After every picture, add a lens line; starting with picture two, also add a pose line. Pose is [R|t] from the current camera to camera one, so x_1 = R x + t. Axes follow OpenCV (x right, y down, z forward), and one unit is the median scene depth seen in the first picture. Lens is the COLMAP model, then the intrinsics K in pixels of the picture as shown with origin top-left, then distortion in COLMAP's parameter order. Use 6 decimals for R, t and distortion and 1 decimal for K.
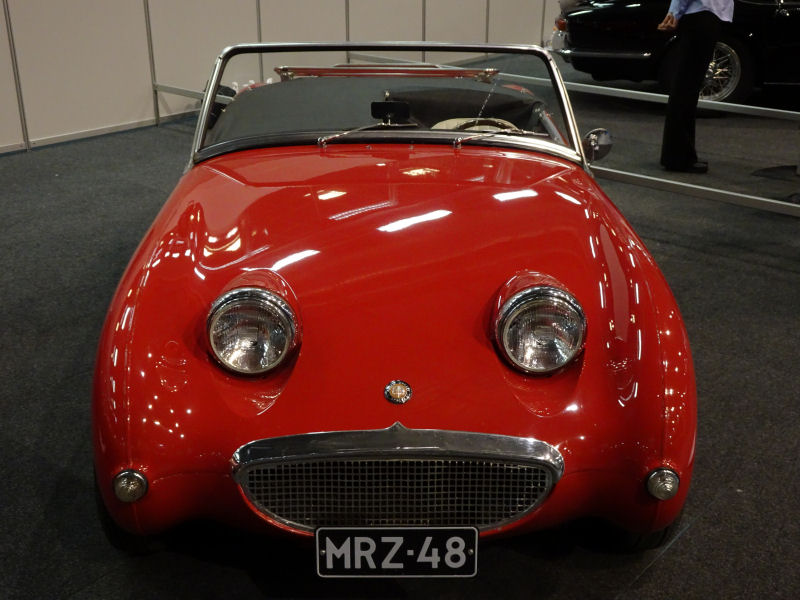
lens RADIAL K [[946.0, 0, 401.1], [0, 946.0, 300.3], [0, 0, 1]] dist [0.005044, 0.000000]
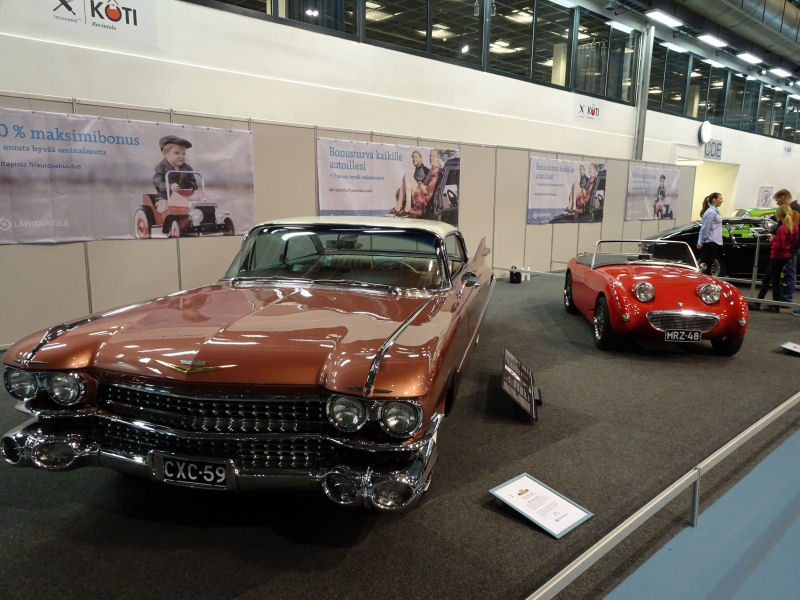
lens RADIAL K [[566.2, 0, 398.3], [0, 566.2, 300.9], [0, 0, 1]] dist [0.008590, 0.001888]
pose [[0.991420, 0.038272, -0.124986, -1.063188], [-0.064503, 0.974892, -0.213130, 0.787766], [0.113691, 0.219364, 0.968996, -1.948004]]
